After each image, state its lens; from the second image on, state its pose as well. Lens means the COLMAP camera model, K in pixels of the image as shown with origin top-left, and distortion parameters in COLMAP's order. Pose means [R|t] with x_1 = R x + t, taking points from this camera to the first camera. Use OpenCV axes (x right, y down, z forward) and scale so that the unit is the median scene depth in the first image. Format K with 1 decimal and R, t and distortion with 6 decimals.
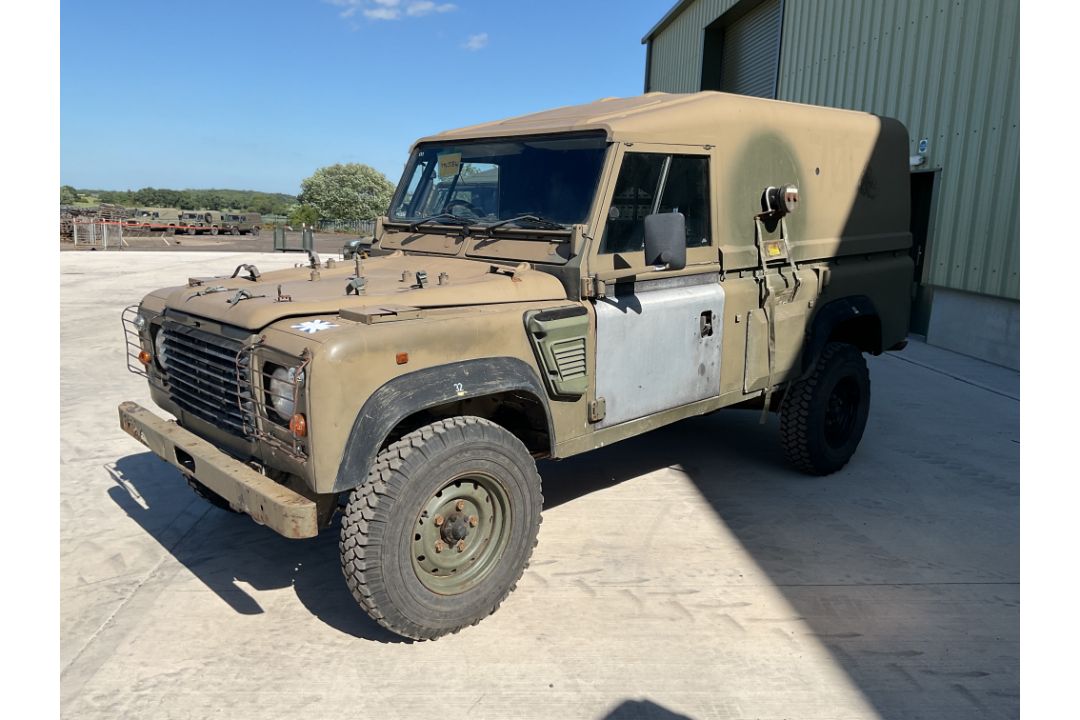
lens RADIAL K [[800.6, 0, 537.1], [0, 800.6, 364.3], [0, 0, 1]] dist [0.052209, -0.100100]
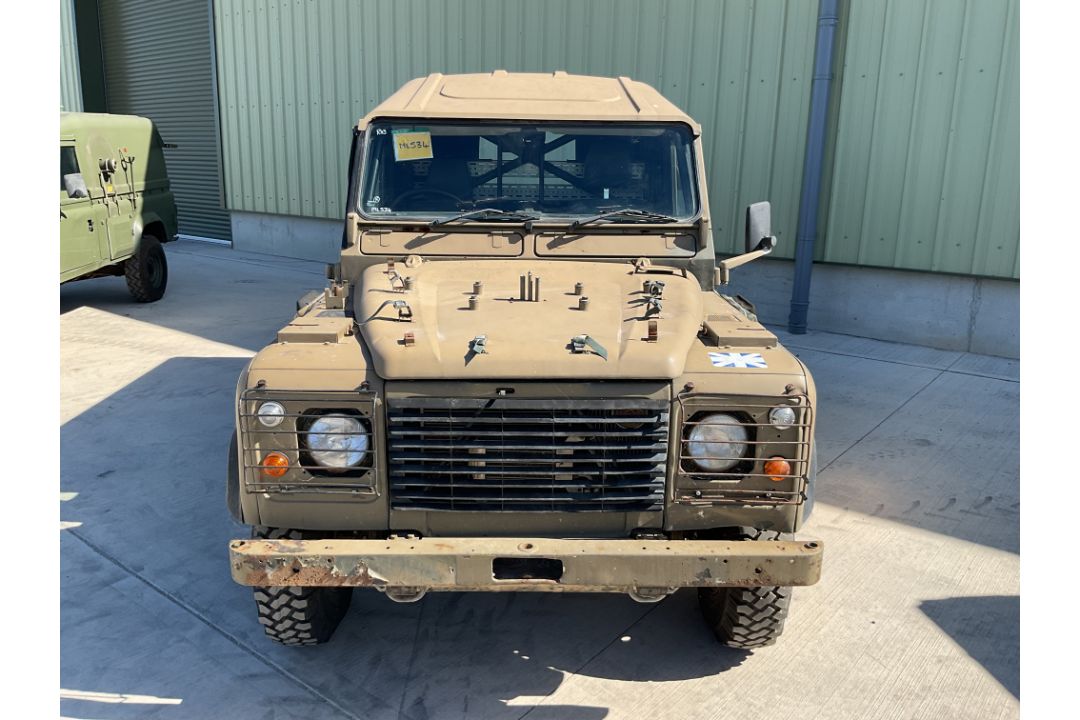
lens RADIAL K [[800.6, 0, 537.3], [0, 800.6, 364.2], [0, 0, 1]] dist [0.052209, -0.100100]
pose [[0.676697, -0.195544, 0.709820, -0.802571], [0.142971, 0.980634, 0.133849, -0.146493], [-0.722247, 0.010909, 0.691549, 0.409391]]
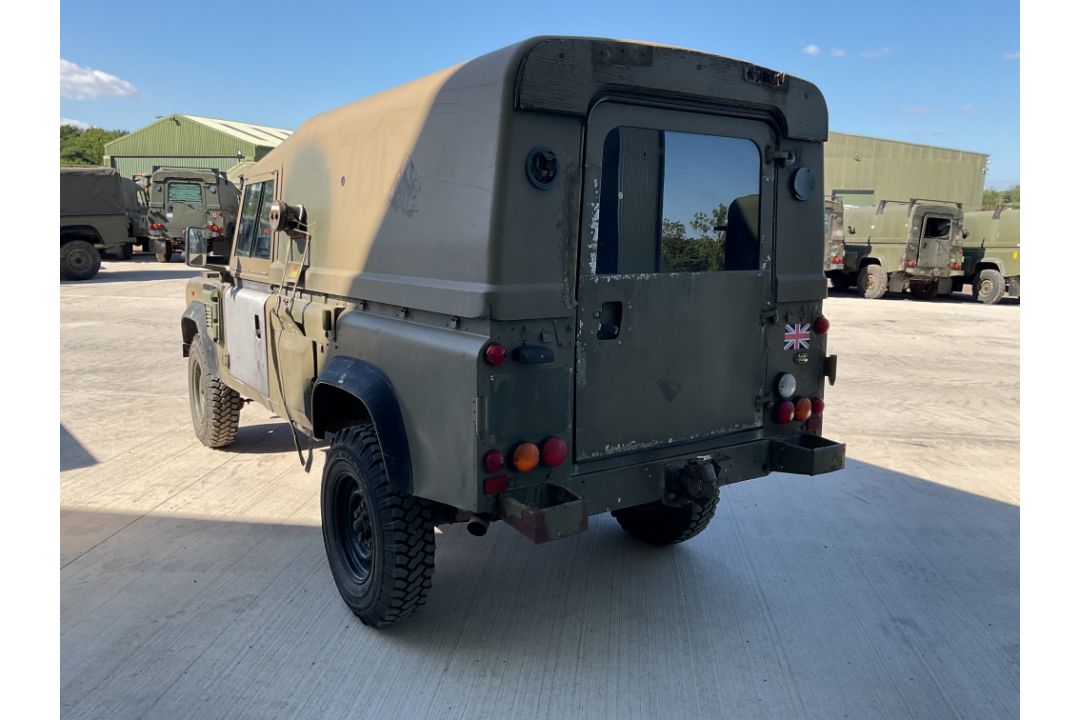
lens RADIAL K [[800.6, 0, 536.3], [0, 800.6, 363.5], [0, 0, 1]] dist [0.052209, -0.100100]
pose [[-0.163443, 0.149704, -0.975128, 1.368707], [-0.218392, 0.958407, 0.183742, -0.319512], [0.962077, 0.242991, -0.123951, 1.653334]]
